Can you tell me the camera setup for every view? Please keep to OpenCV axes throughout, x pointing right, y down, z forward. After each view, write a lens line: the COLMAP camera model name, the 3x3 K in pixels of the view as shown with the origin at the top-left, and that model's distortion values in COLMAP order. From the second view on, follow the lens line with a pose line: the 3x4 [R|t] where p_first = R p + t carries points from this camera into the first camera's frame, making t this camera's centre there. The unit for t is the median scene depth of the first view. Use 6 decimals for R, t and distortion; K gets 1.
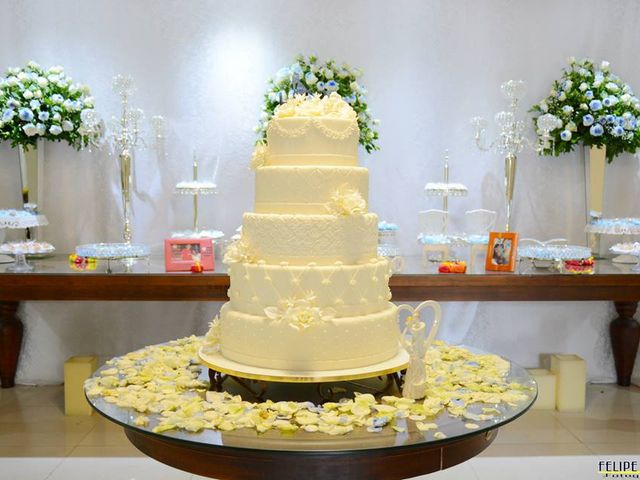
lens RADIAL K [[718.4, 0, 313.9], [0, 718.4, 239.4], [0, 0, 1]] dist [0.011386, -0.012012]
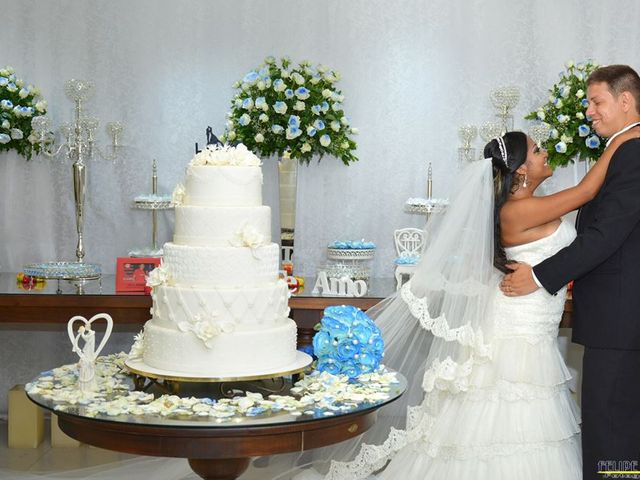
lens RADIAL K [[953.3, 0, 317.8], [0, 953.3, 221.4], [0, 0, 1]] dist [0.021719, 0.073106]
pose [[0.999747, 0.007816, -0.021109, 0.070576], [-0.008494, 0.999445, -0.032201, -0.009125], [0.020846, 0.032372, 0.999258, -0.215618]]
